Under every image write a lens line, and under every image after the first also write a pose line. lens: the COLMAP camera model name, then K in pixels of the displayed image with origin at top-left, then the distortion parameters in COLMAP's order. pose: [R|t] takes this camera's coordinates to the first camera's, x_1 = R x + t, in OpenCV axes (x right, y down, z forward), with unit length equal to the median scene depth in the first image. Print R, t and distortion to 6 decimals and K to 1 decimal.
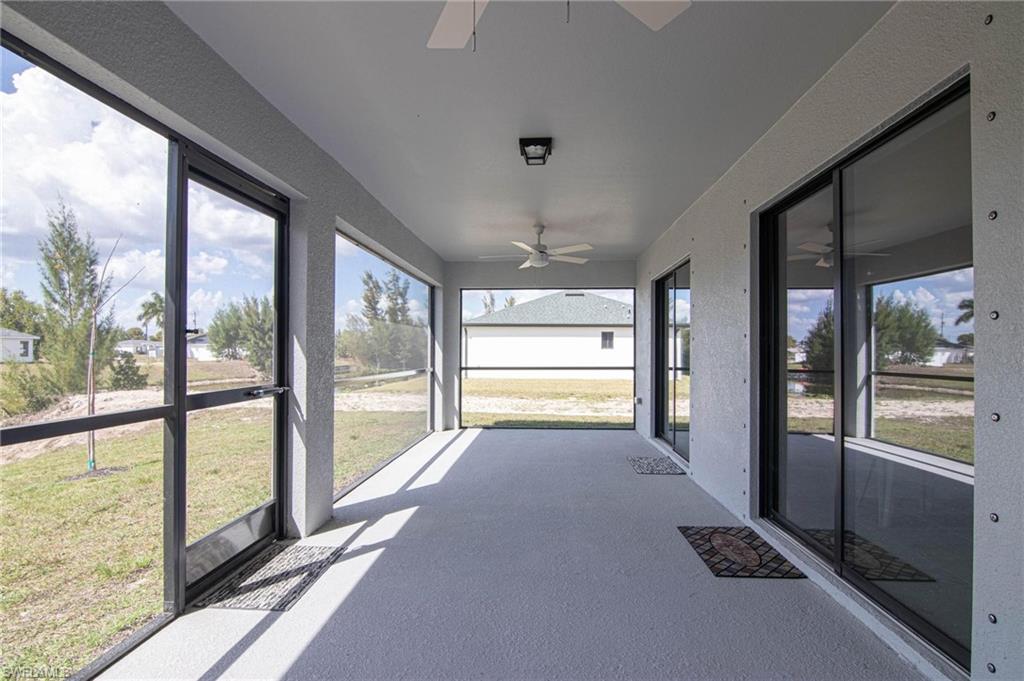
lens RADIAL K [[519.1, 0, 505.0], [0, 519.1, 345.1], [0, 0, 1]] dist [-0.011264, -0.005305]
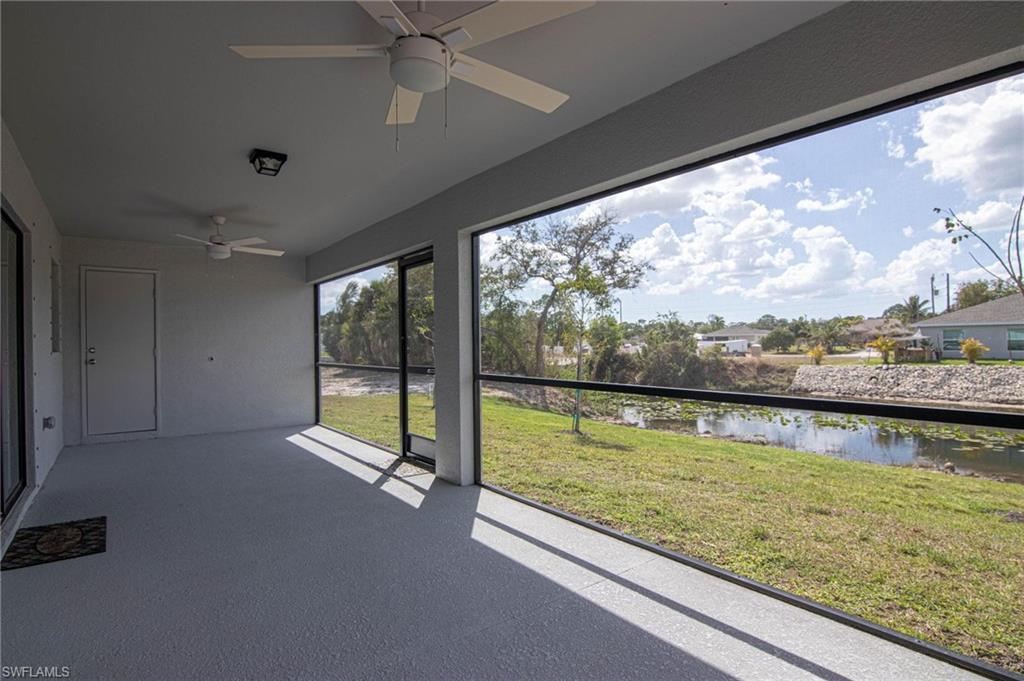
lens RADIAL K [[519.1, 0, 516.7], [0, 519.1, 339.3], [0, 0, 1]] dist [-0.011264, -0.005305]
pose [[-0.739754, -0.002287, -0.672874, 0.415016], [0.012856, 0.999764, -0.017532, 0.016690], [0.672755, -0.021620, -0.739550, 2.187208]]
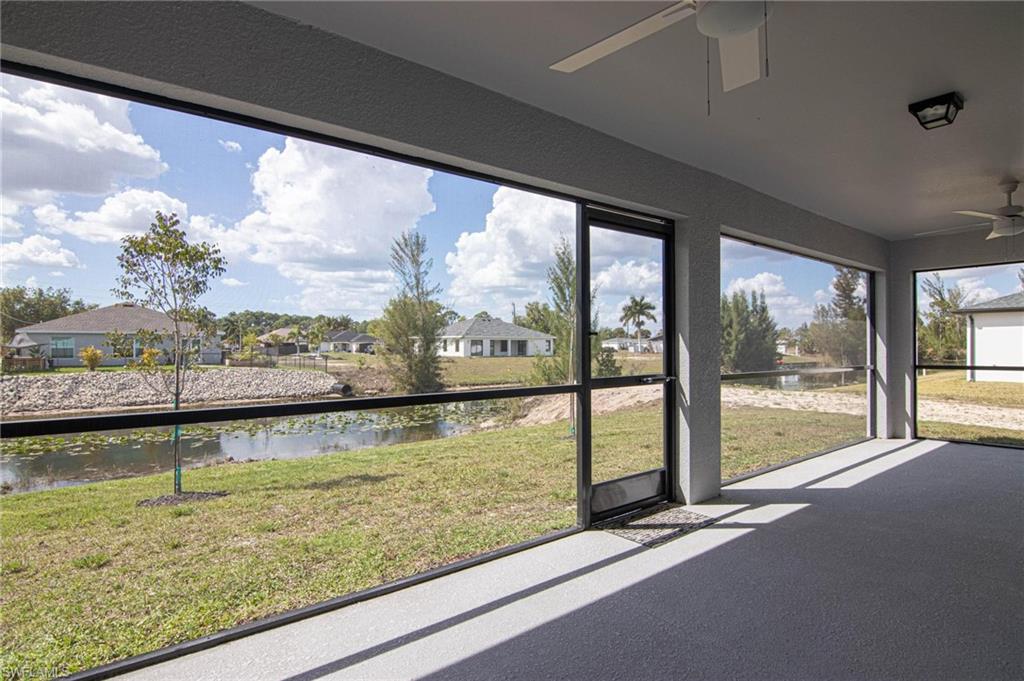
lens RADIAL K [[519.1, 0, 507.8], [0, 519.1, 343.4], [0, 0, 1]] dist [-0.011264, -0.005305]
pose [[0.669980, -0.008979, -0.742325, 0.210859], [0.013009, 0.999915, -0.000353, -0.001275], [0.742265, -0.009420, 0.670040, -0.094256]]
